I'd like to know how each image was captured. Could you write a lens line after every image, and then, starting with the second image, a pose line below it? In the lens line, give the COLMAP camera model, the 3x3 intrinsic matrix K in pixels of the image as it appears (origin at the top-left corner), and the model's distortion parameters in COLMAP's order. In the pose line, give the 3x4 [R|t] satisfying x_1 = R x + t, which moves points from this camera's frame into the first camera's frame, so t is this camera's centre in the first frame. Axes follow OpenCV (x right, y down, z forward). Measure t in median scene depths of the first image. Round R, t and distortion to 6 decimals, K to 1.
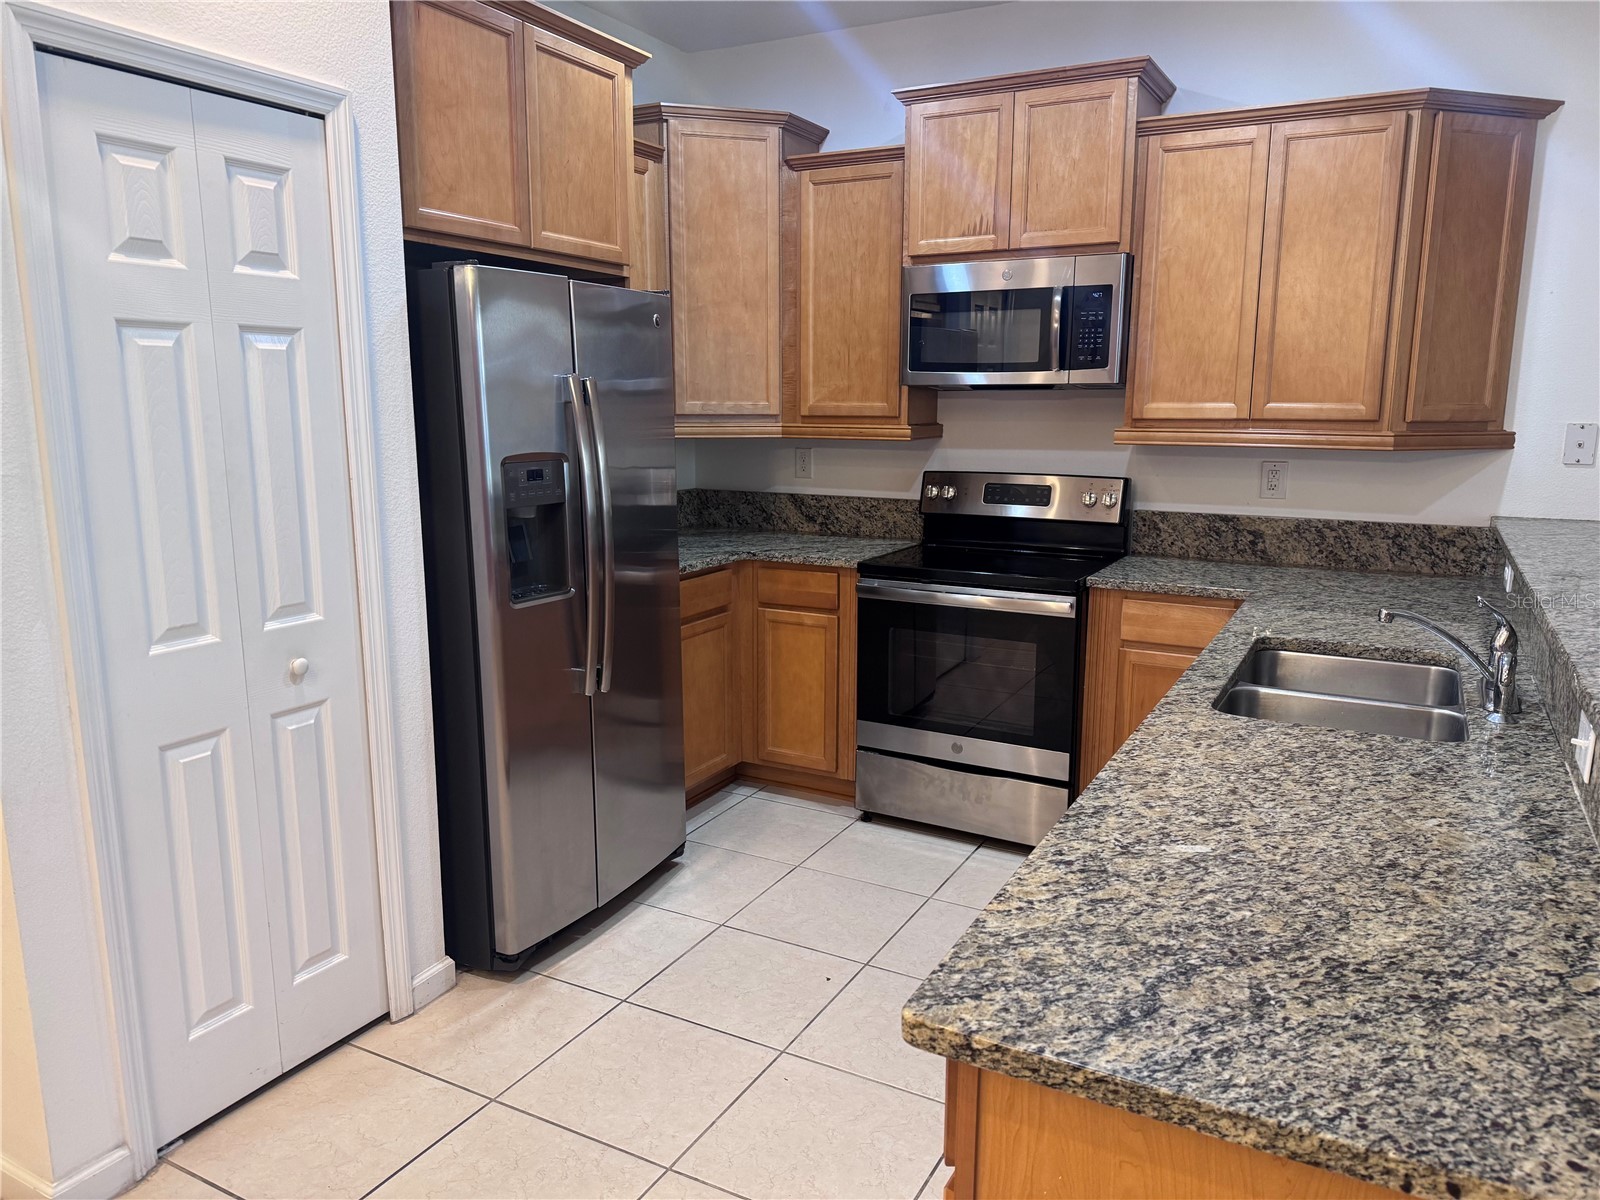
lens RADIAL K [[1123.0, 0, 803.1], [0, 1123.0, 603.8], [0, 0, 1]] dist [0.039426, -0.049350]
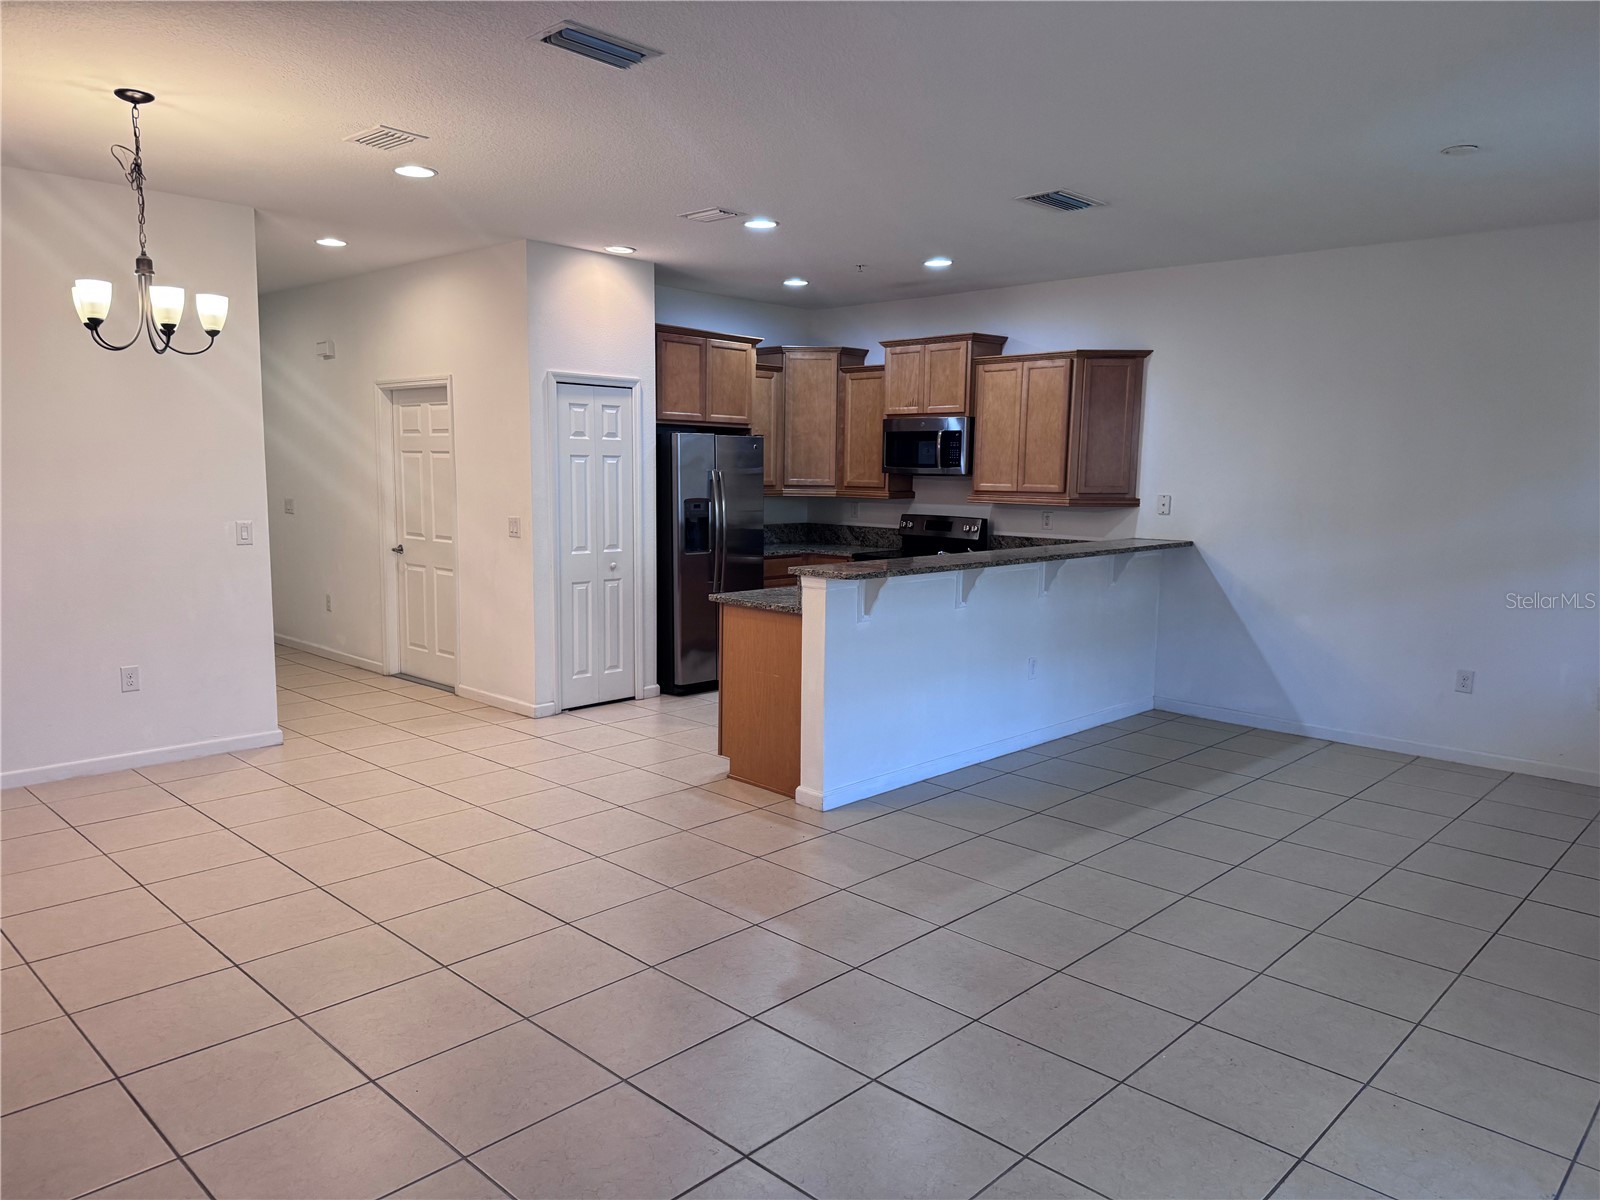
lens RADIAL K [[1123.0, 0, 801.0], [0, 1123.0, 617.2], [0, 0, 1]] dist [0.039426, -0.049350]
pose [[0.961884, 0.046835, -0.269418, 0.631134], [-0.060312, 0.997297, -0.041958, 0.212911], [0.266724, 0.056608, 0.962109, -1.293620]]
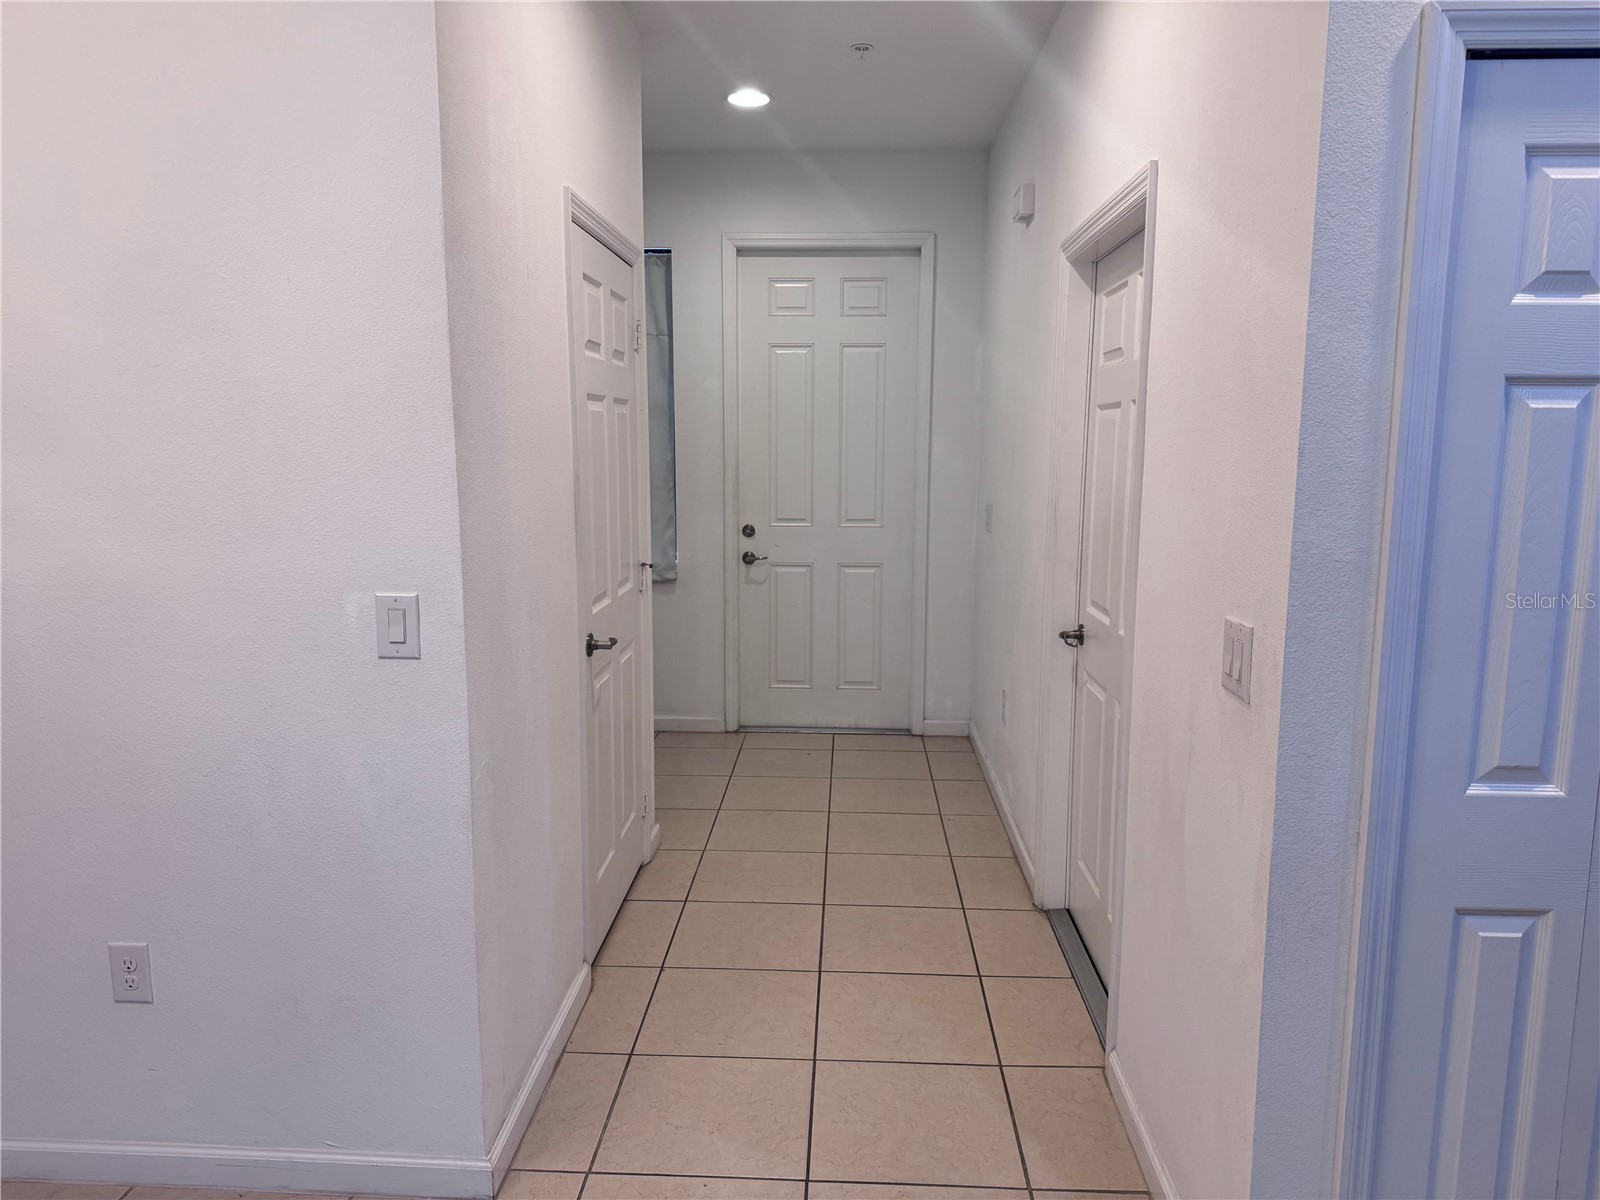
lens RADIAL K [[1123.0, 0, 810.3], [0, 1123.0, 607.6], [0, 0, 1]] dist [0.039426, -0.049350]
pose [[0.440183, 0.127959, -0.888744, -0.058243], [-0.167158, 0.984169, 0.058907, -0.034697], [0.882211, 0.122631, 0.454604, 0.138904]]
